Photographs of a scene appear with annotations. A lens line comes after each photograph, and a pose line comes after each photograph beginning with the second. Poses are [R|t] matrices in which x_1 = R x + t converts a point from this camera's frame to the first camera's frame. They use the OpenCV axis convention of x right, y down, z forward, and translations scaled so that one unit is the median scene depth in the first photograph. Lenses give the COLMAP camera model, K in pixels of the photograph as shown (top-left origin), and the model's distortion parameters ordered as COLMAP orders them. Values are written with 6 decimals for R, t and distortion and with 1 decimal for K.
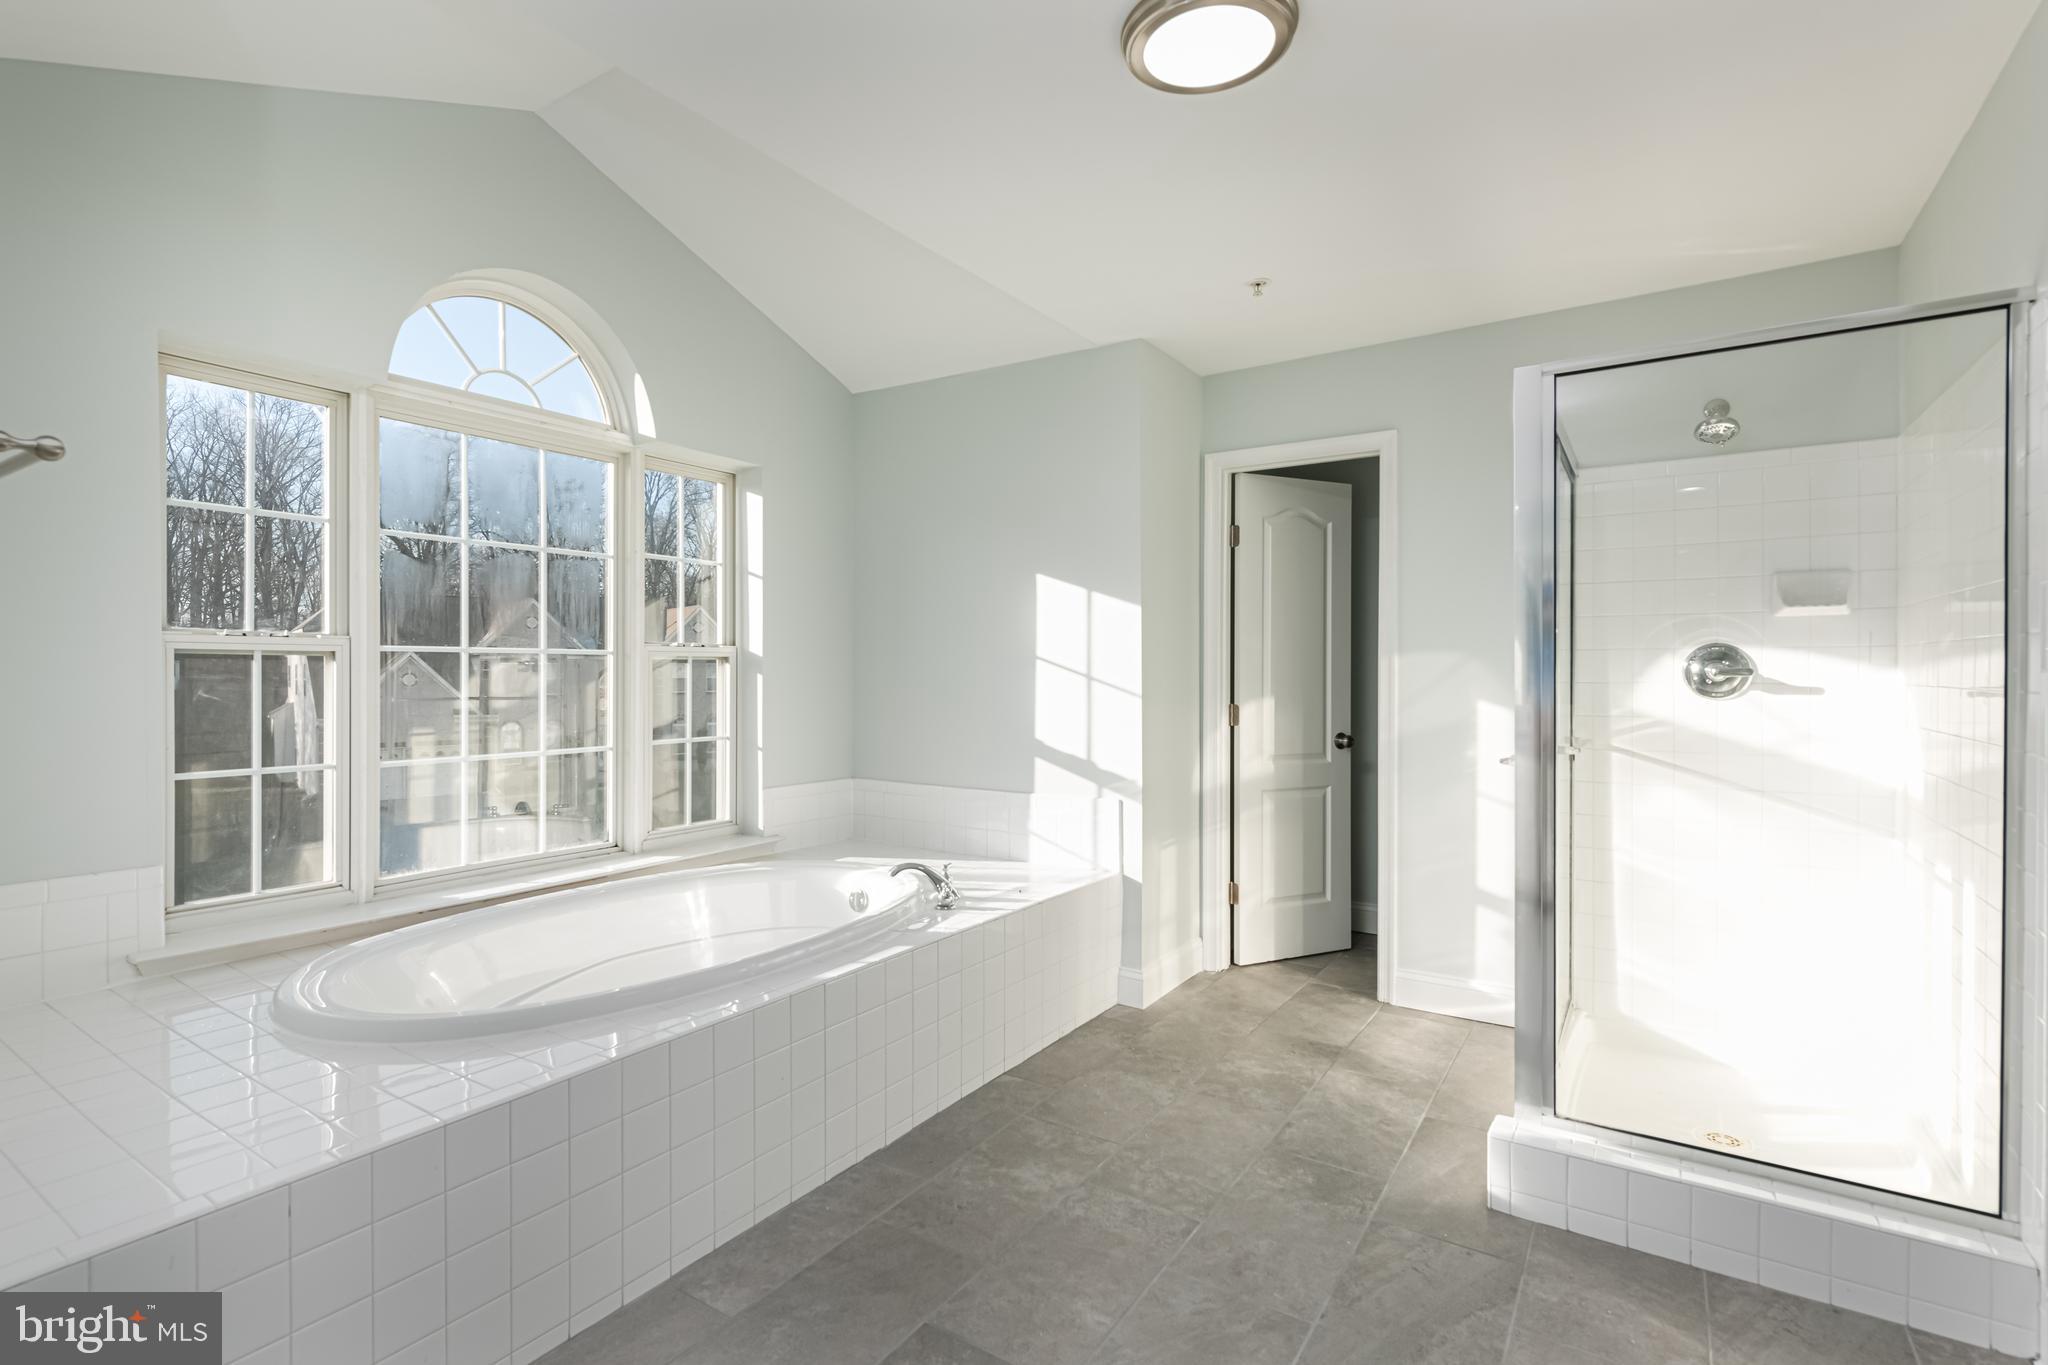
lens RADIAL K [[956.1, 0, 1024.0], [0, 956.1, 682.5], [0, 0, 1]] dist [-0.000892, -0.000121]
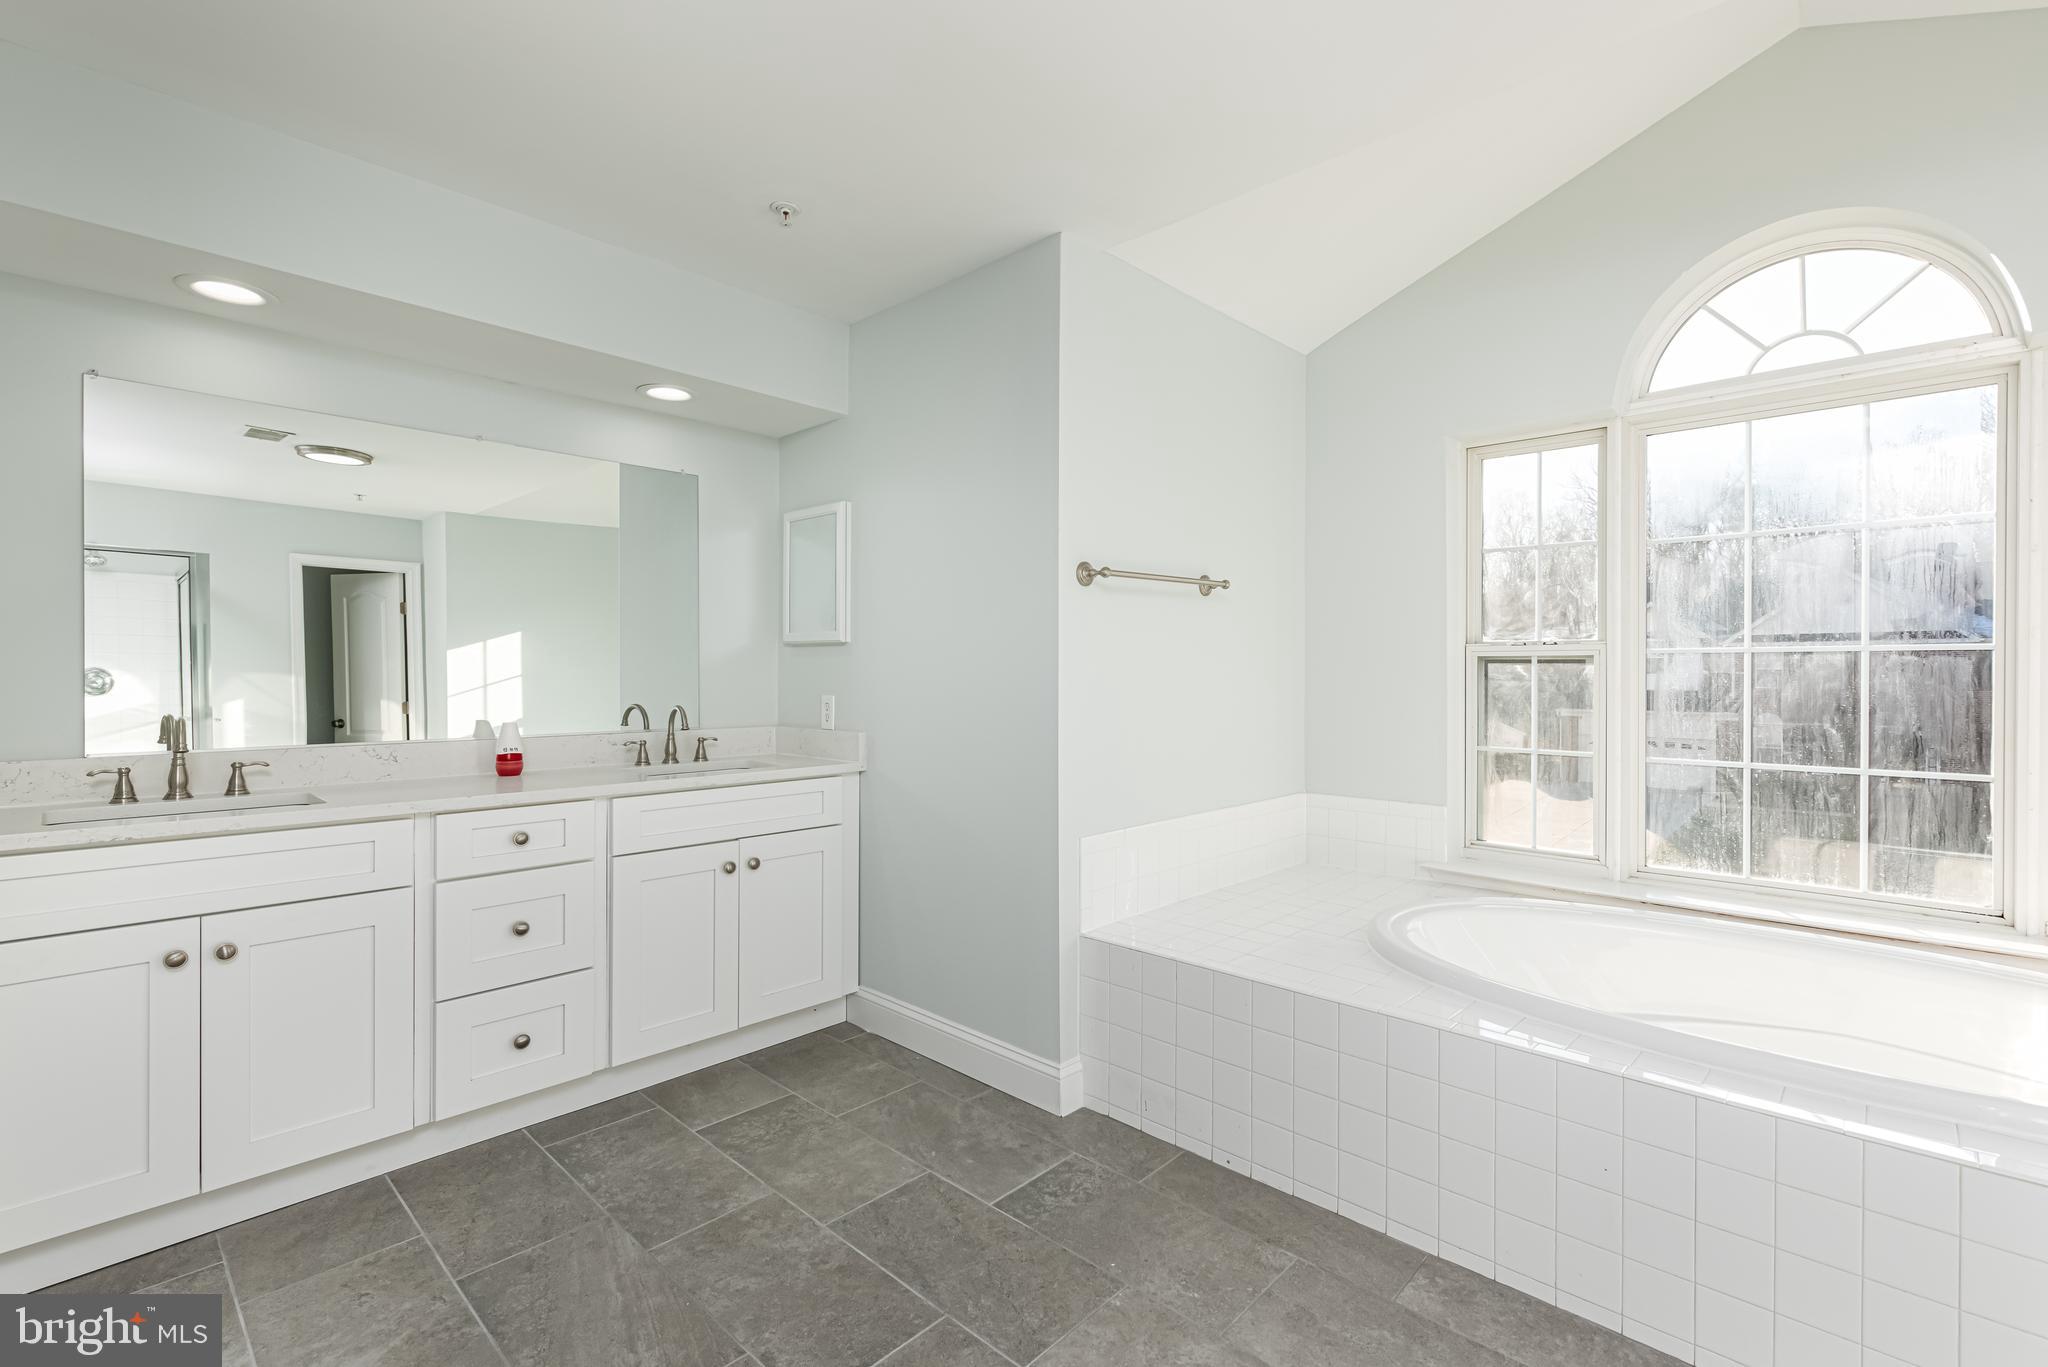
lens RADIAL K [[915.2, 0, 1024.0], [0, 915.2, 683.5], [0, 0, 1]] dist [0.000259, 0.000103]
pose [[-0.167488, 0.011942, -0.985802, 0.424462], [-0.008881, 0.999868, 0.013621, -0.006796], [0.985834, 0.011037, -0.167360, 0.446712]]
